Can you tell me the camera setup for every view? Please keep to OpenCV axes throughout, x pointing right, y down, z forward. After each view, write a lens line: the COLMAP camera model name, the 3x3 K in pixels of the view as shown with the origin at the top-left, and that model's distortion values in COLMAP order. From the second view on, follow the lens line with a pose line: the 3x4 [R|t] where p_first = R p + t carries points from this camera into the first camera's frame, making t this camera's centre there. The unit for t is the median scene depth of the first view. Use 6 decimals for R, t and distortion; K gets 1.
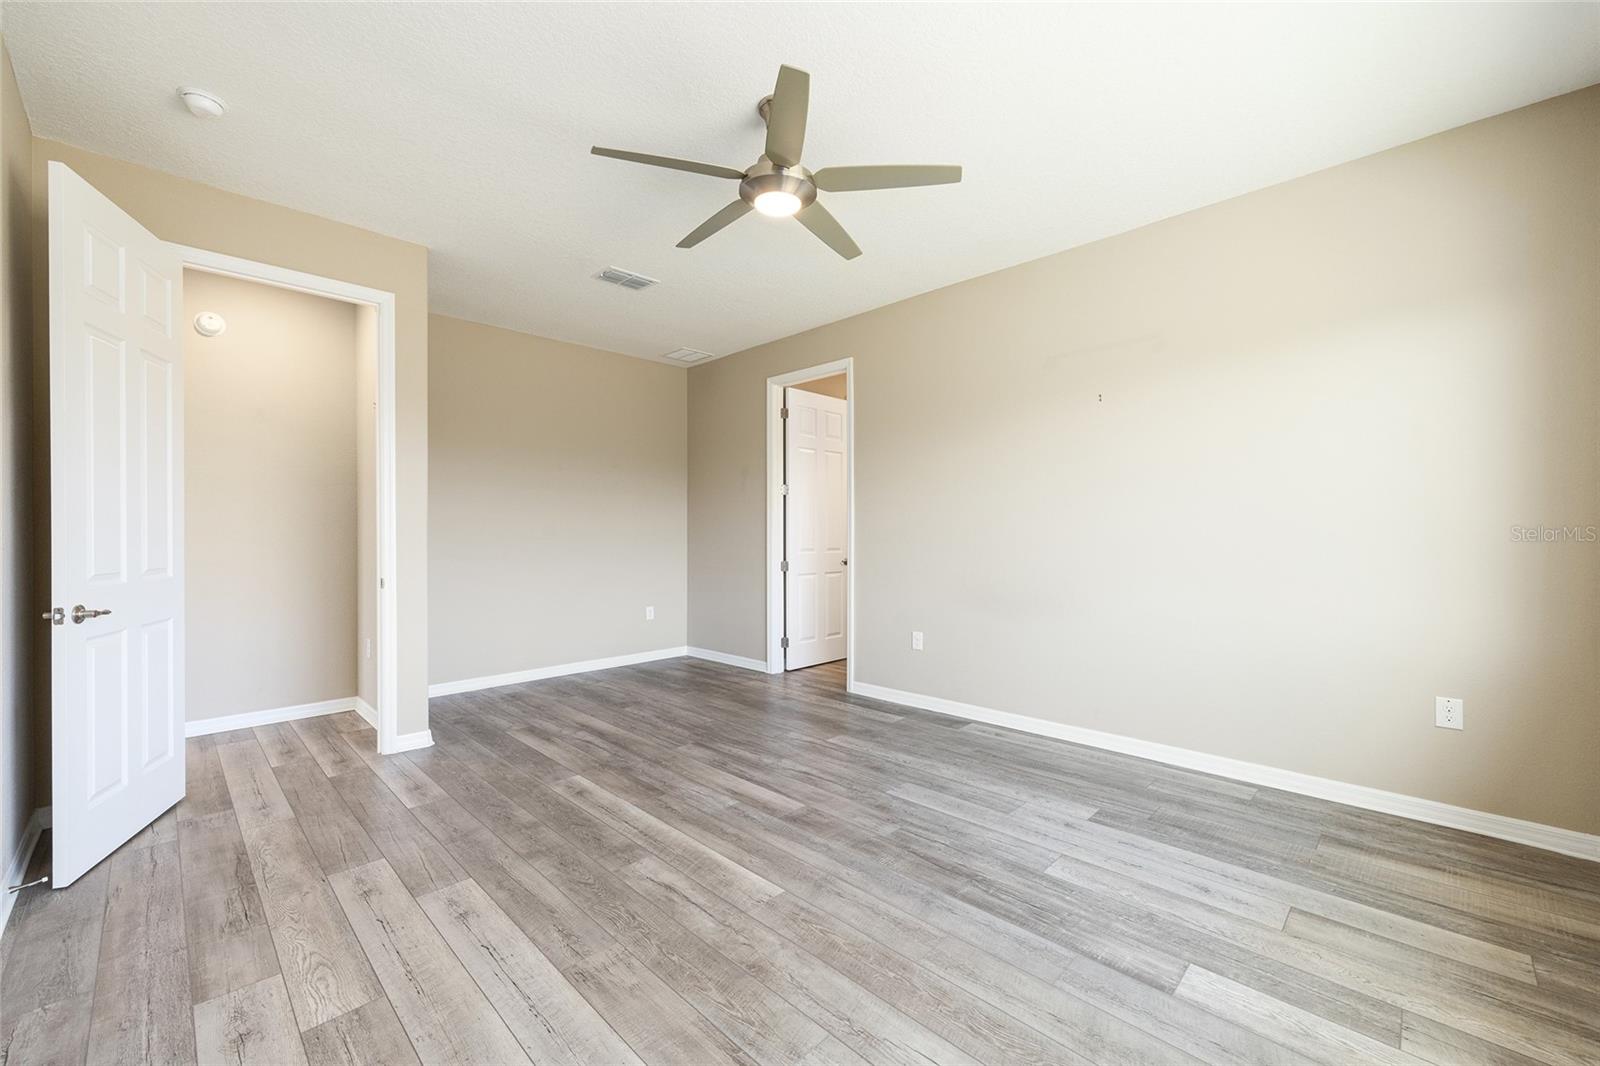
lens RADIAL K [[639.4, 0, 798.1], [0, 639.4, 540.5], [0, 0, 1]] dist [-0.001682, 0.000908]
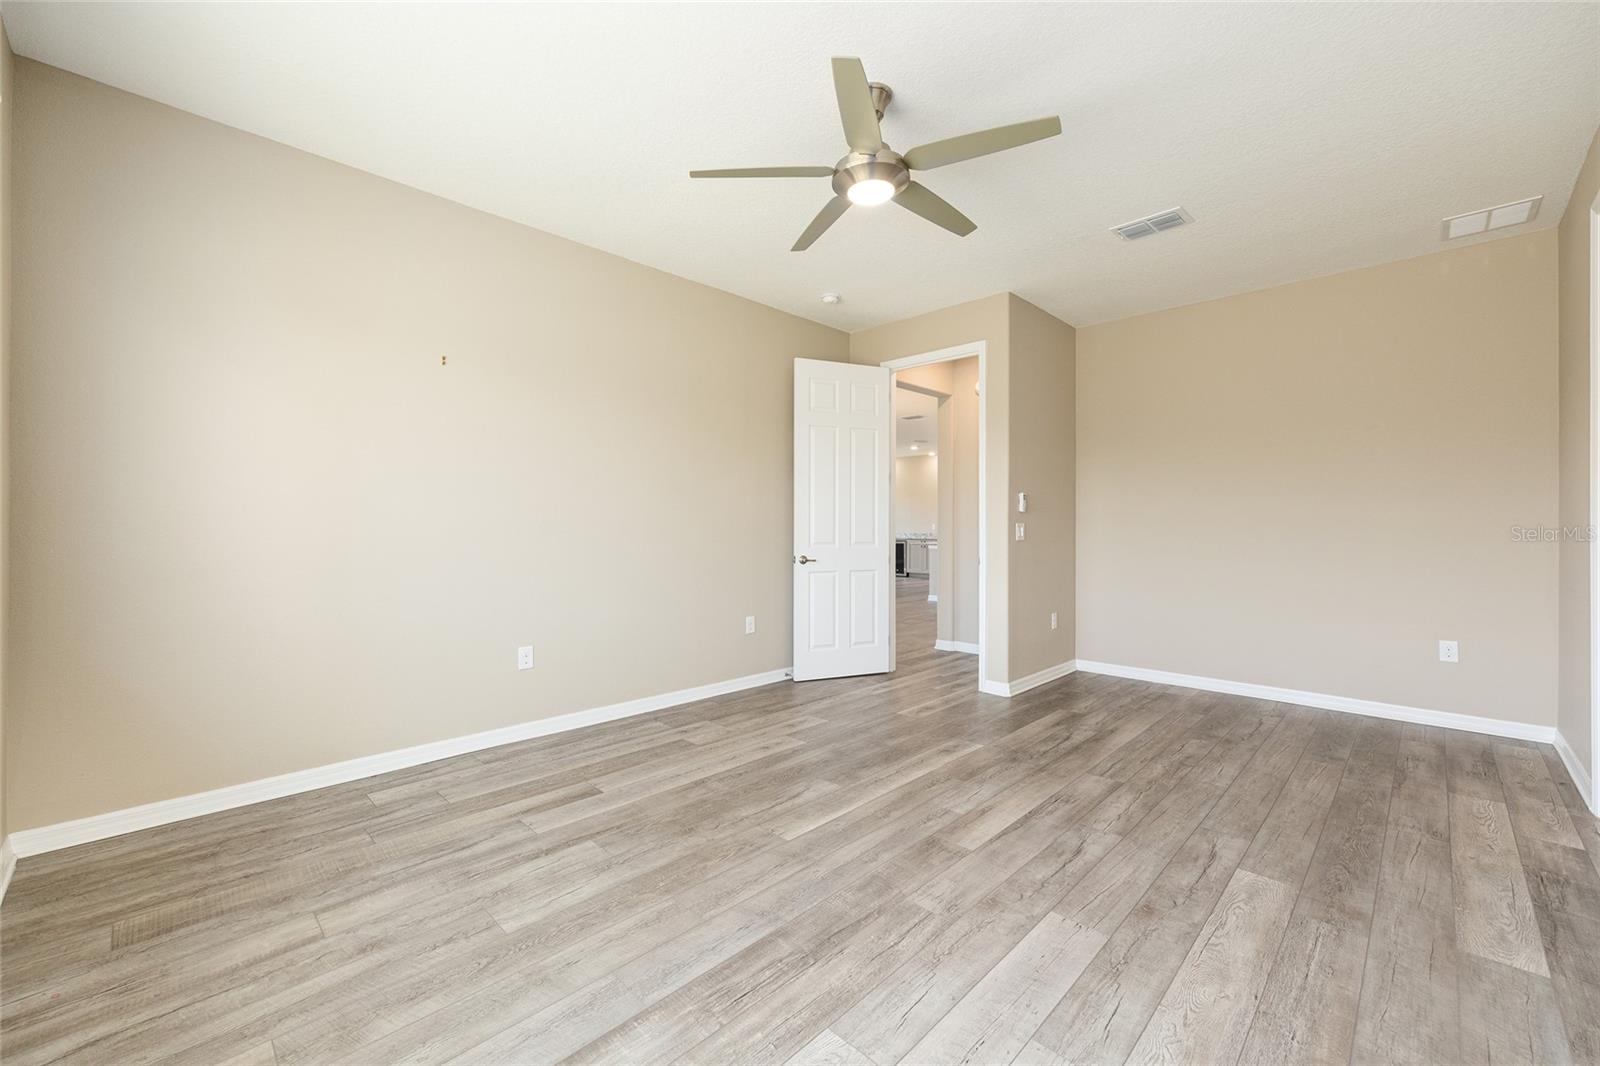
lens RADIAL K [[639.4, 0, 798.4], [0, 639.4, 521.9], [0, 0, 1]] dist [-0.001682, 0.000908]
pose [[0.005524, -0.004652, -0.999974, 0.816236], [-0.013261, 0.999901, -0.004725, -0.002984], [0.999897, 0.013286, 0.005462, 0.745157]]
